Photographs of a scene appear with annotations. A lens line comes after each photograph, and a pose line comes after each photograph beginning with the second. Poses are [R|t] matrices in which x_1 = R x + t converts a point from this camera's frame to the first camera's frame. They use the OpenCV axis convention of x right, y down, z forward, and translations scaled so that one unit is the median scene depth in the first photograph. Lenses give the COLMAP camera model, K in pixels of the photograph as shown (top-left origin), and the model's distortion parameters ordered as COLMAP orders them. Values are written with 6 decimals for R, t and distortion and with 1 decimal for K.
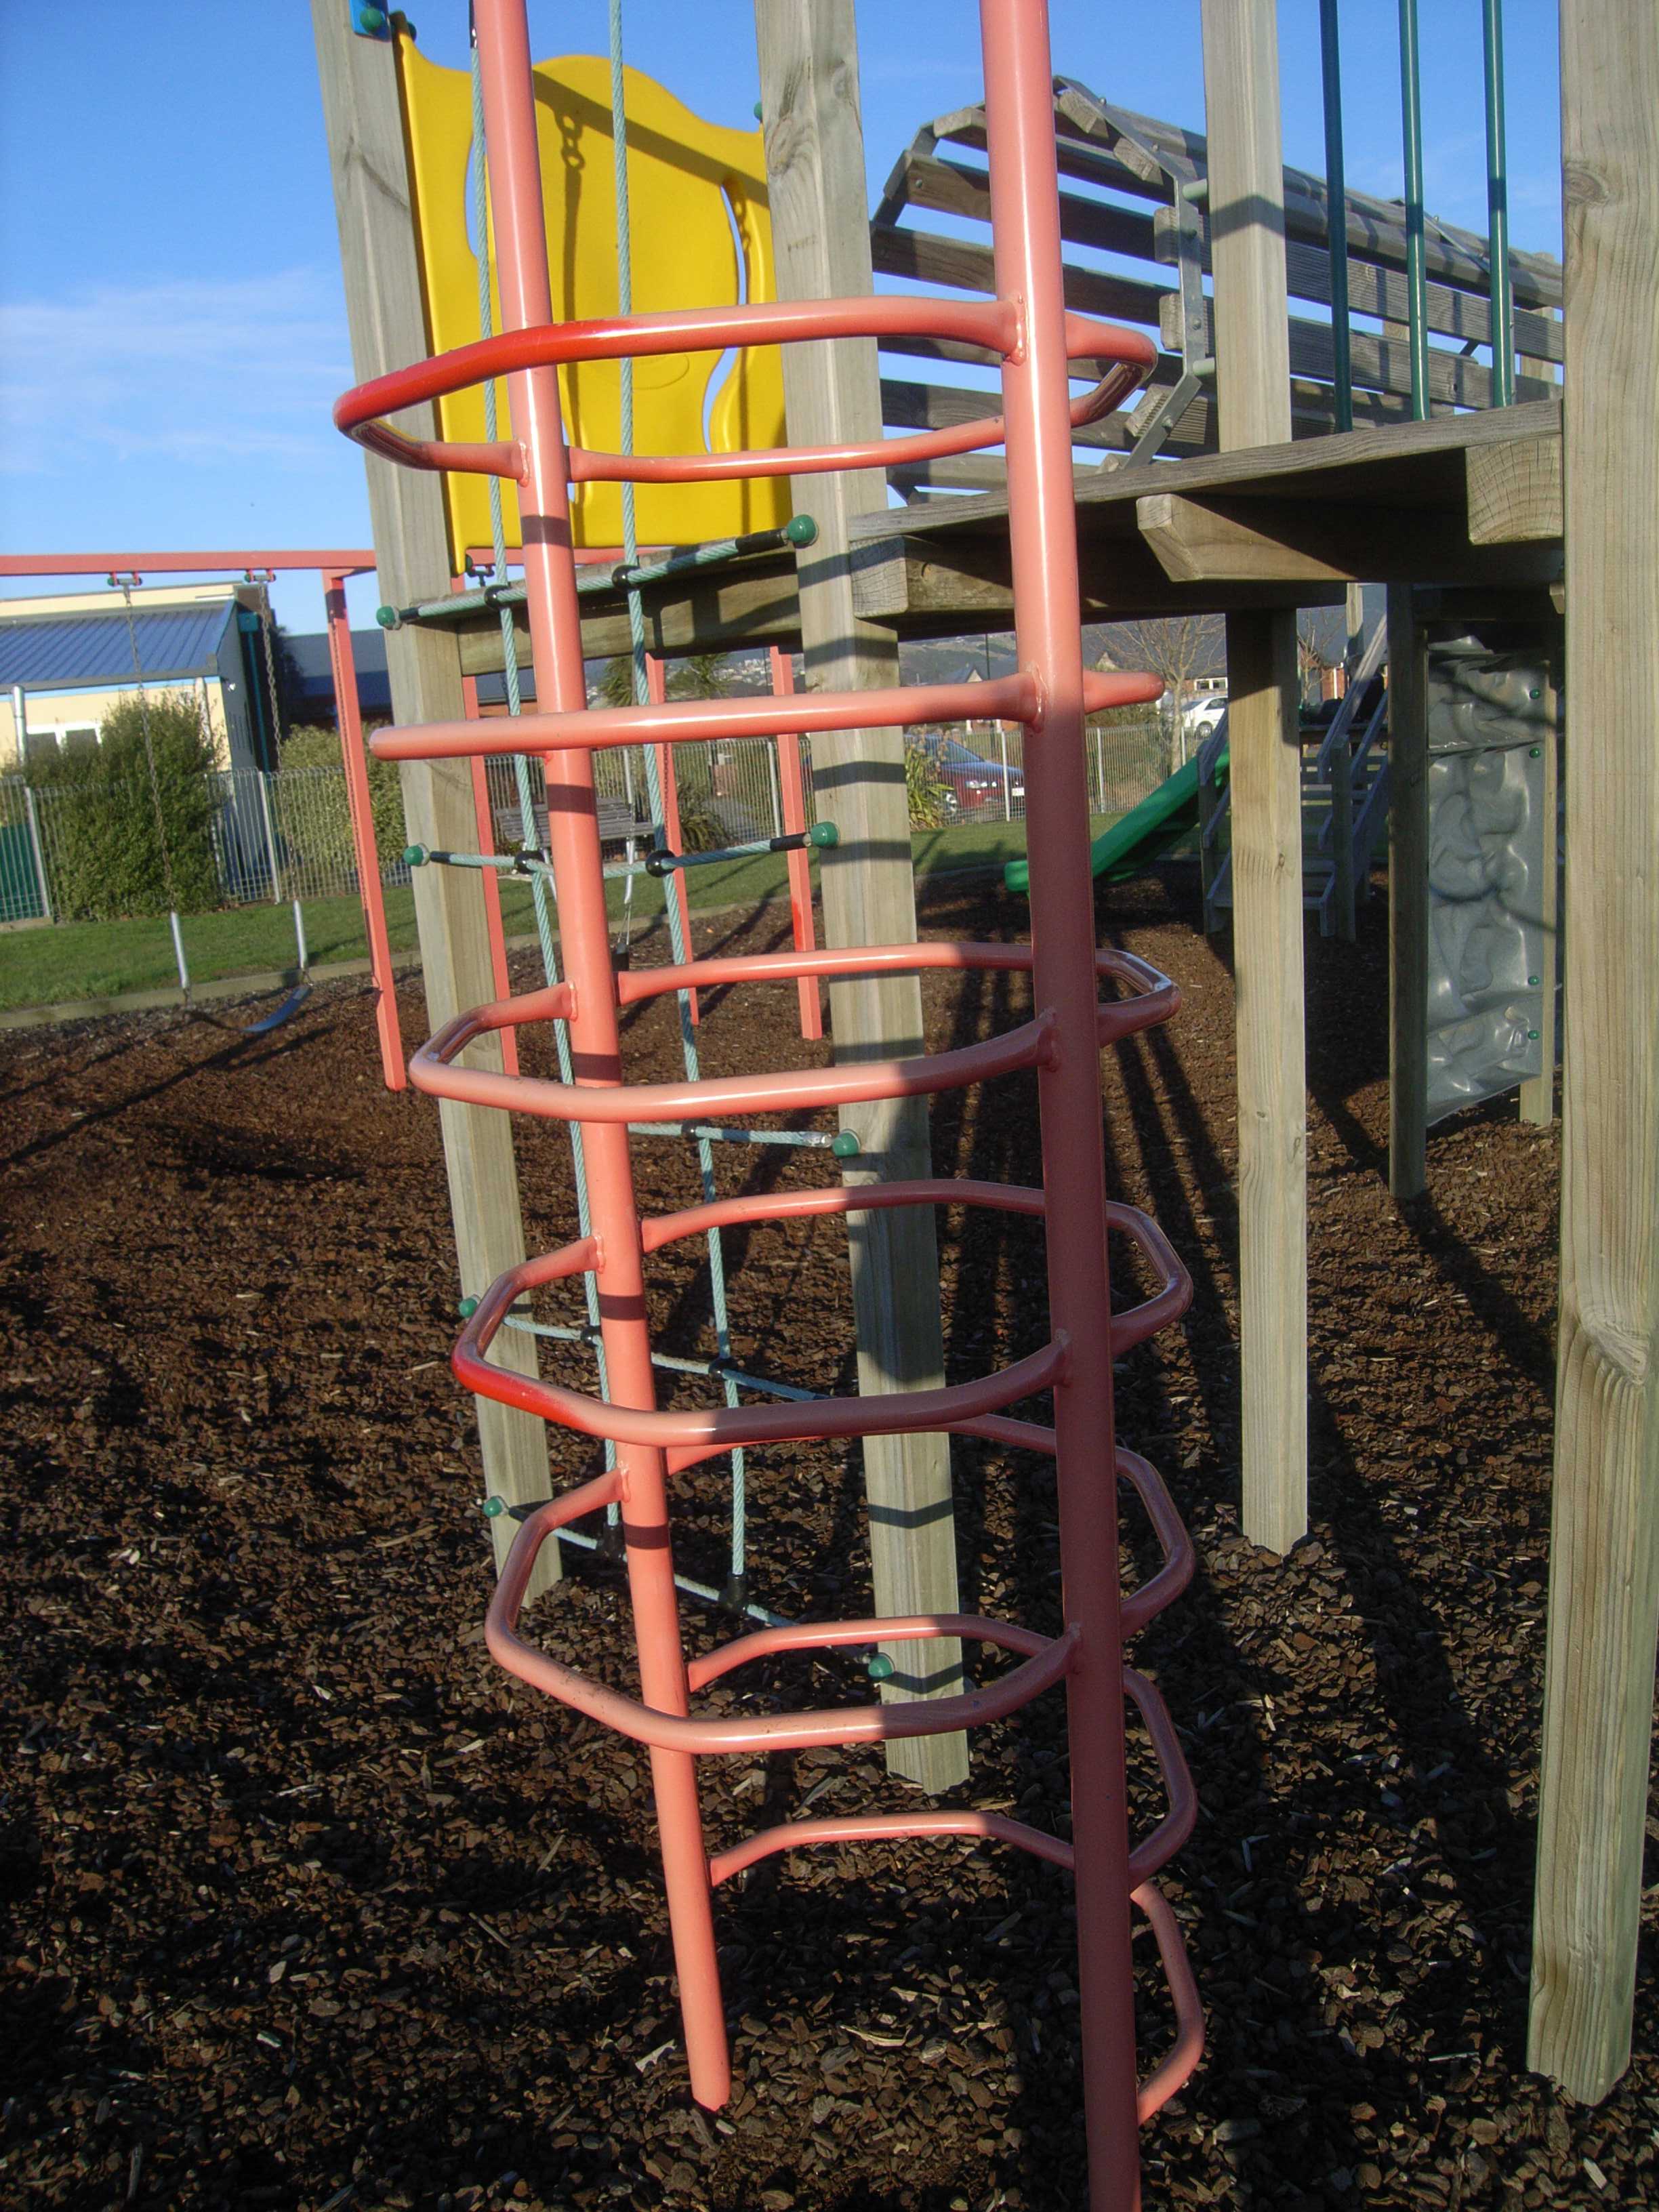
lens RADIAL K [[1809.4, 0, 829.5], [0, 1809.4, 1106.0], [0, 0, 1]] dist [-0.095573, 0.000207]
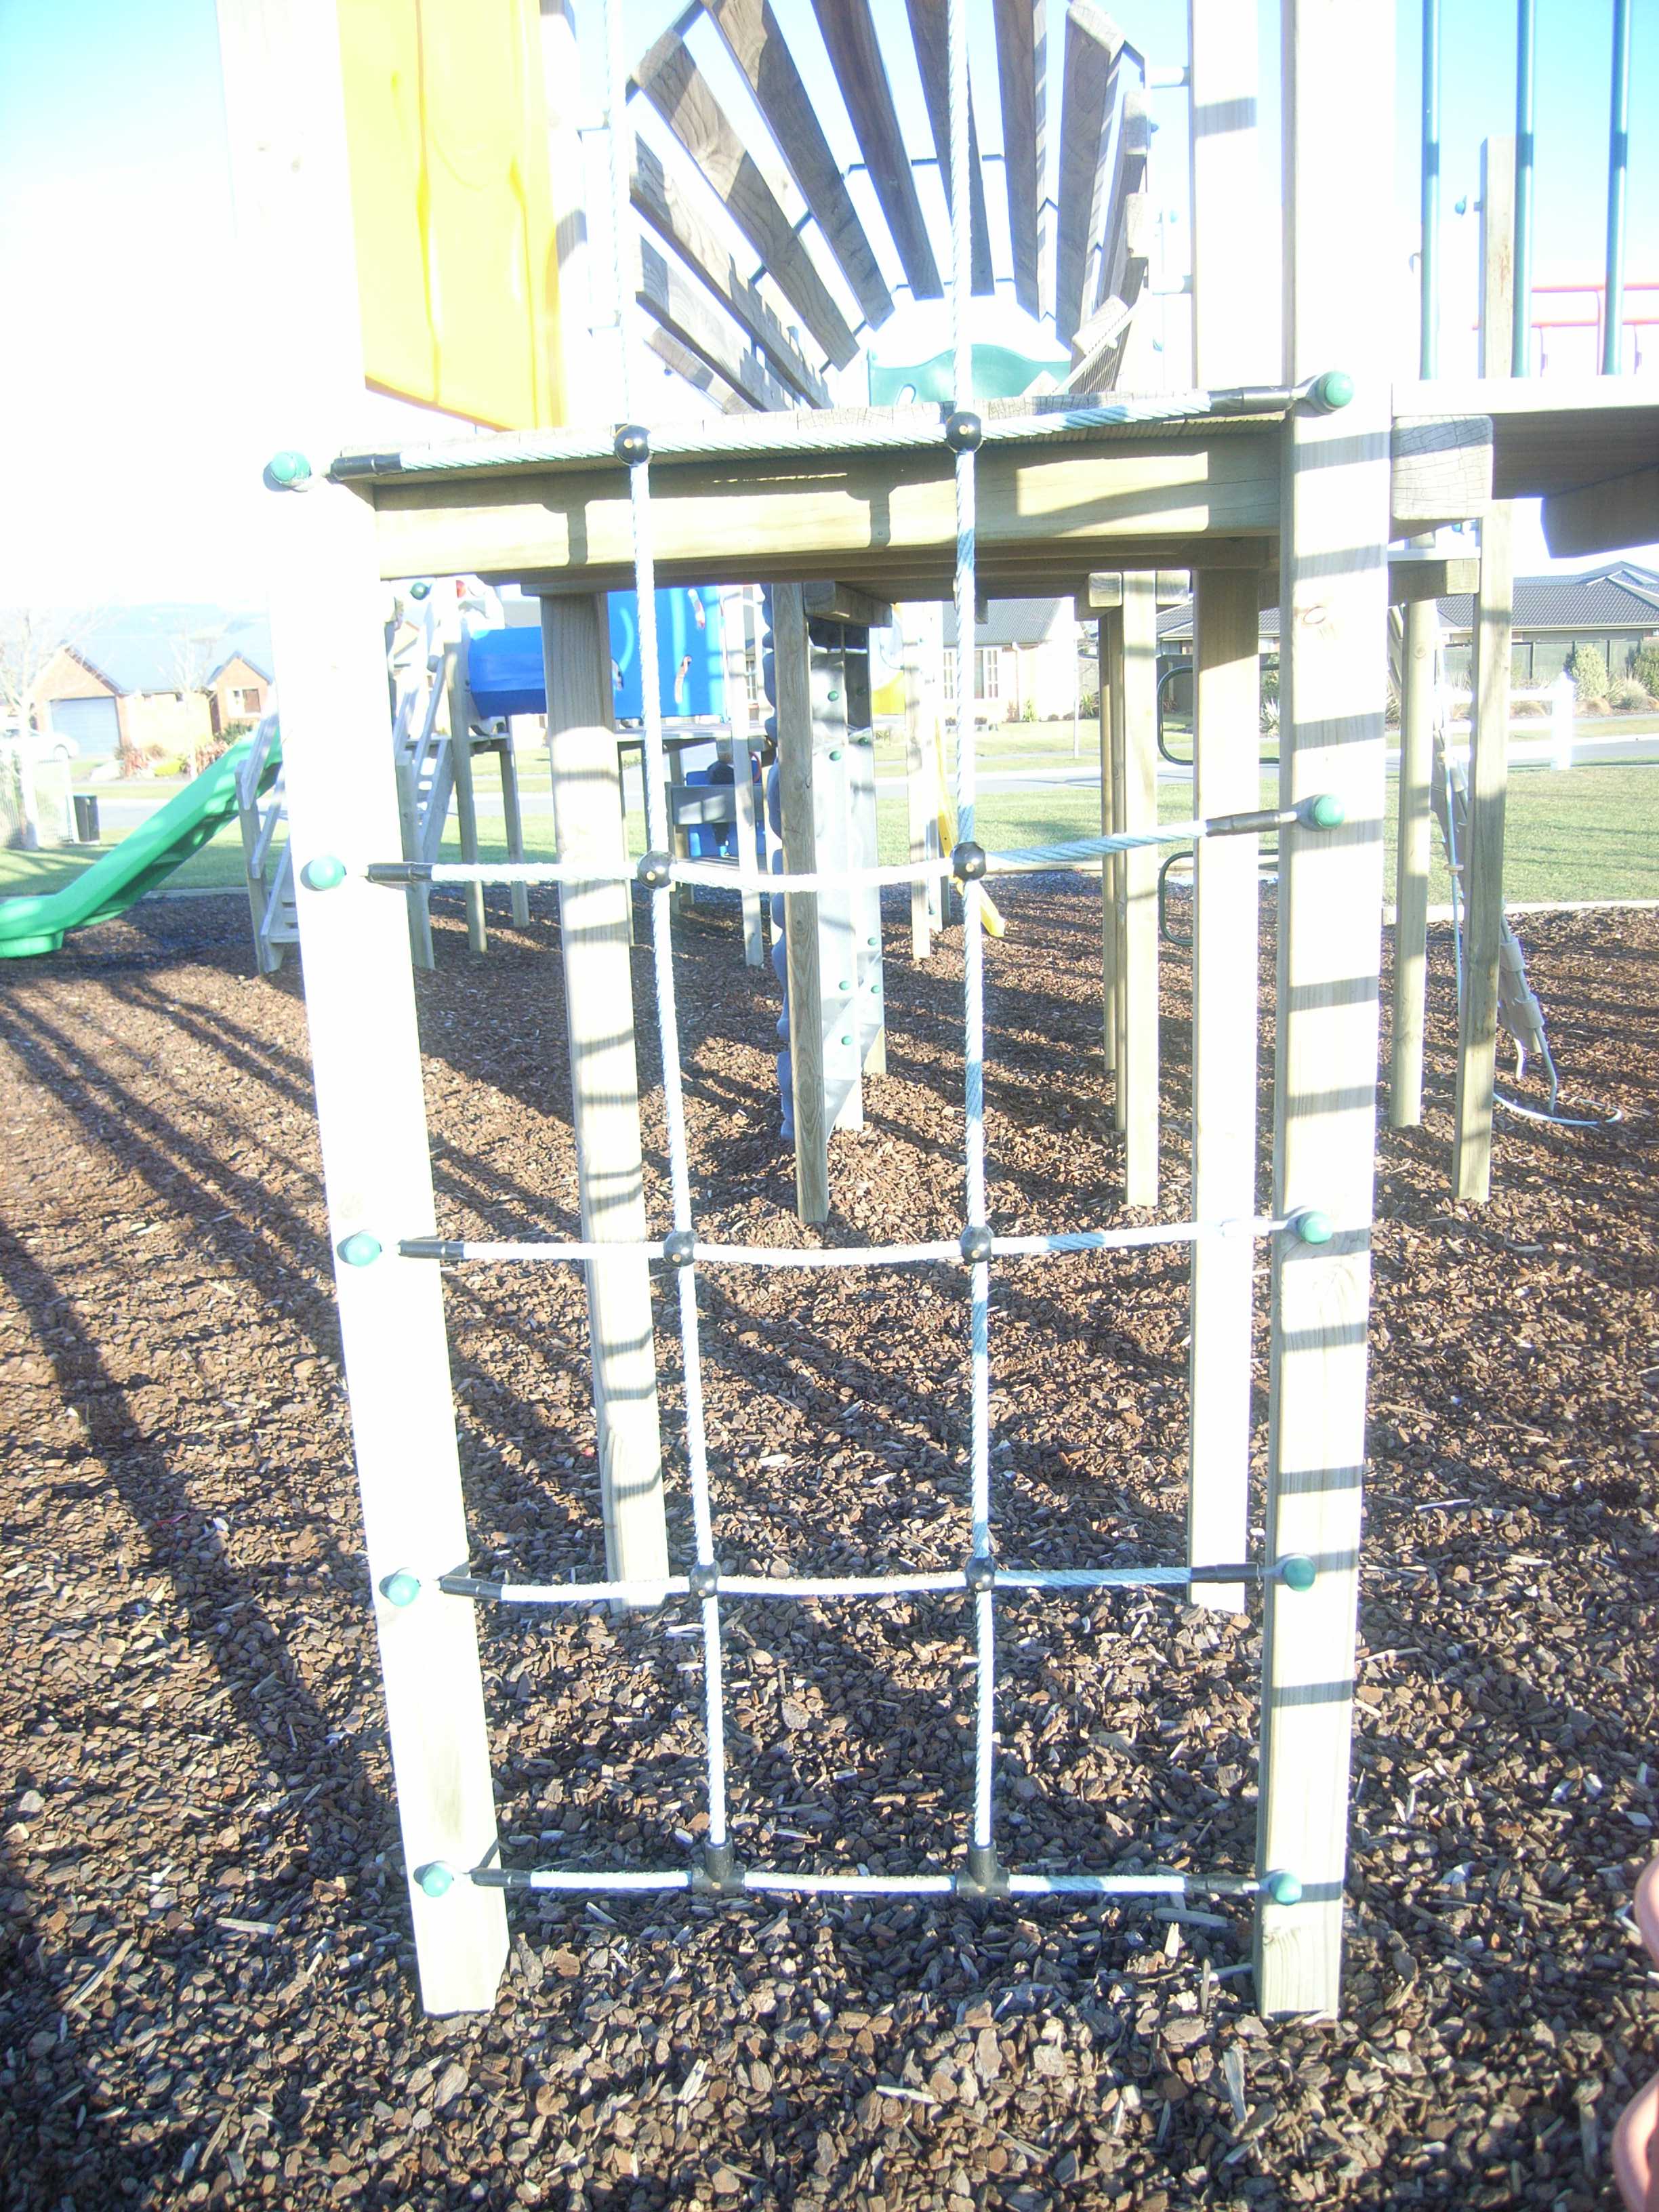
lens RADIAL K [[1809.4, 0, 829.5], [0, 1809.4, 1106.0], [0, 0, 1]] dist [-0.095573, 0.000207]
pose [[0.768510, -0.110851, 0.630162, -0.279833], [0.122337, 0.992165, 0.025336, -0.033550], [-0.628033, 0.057621, 0.776050, 0.253150]]
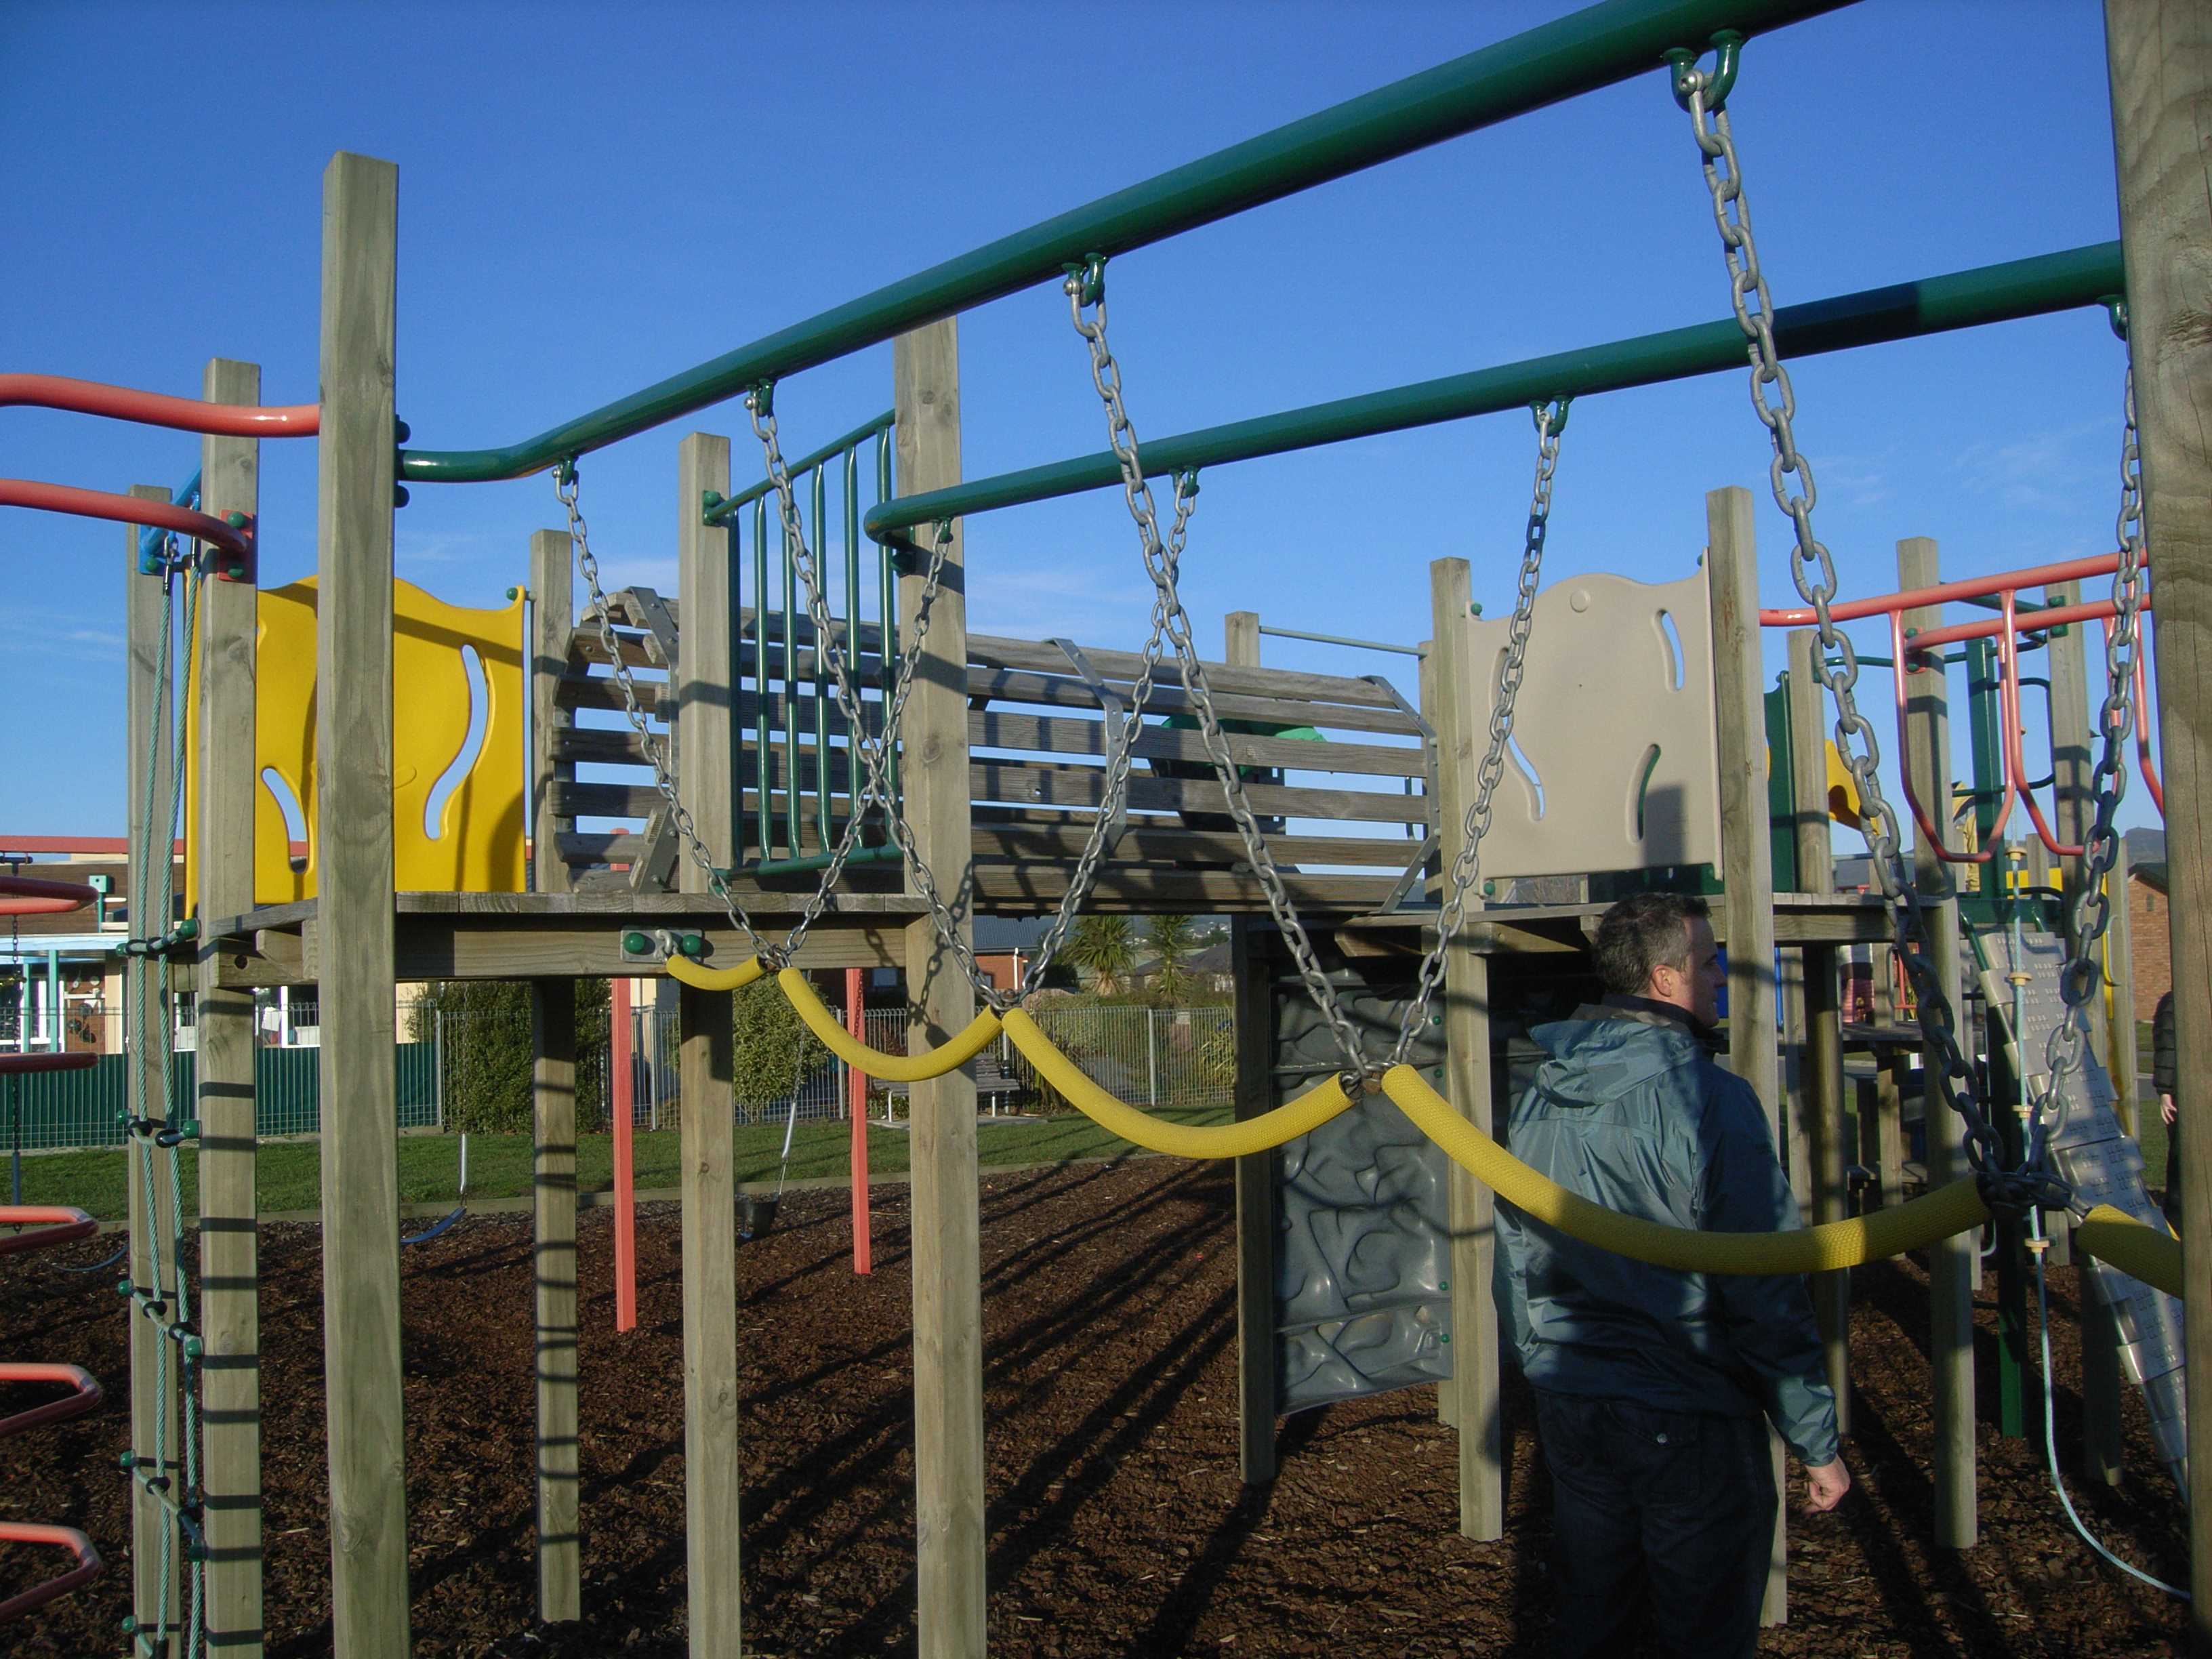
lens RADIAL K [[1809.4, 0, 1106.0], [0, 1809.4, 829.5], [0, 0, 1]] dist [-0.095573, 0.000207]
pose [[0.986074, 0.035222, -0.162537, 0.404276], [-0.080157, 0.956965, -0.278914, -0.018658], [0.145718, 0.288058, 0.946461, -0.134724]]
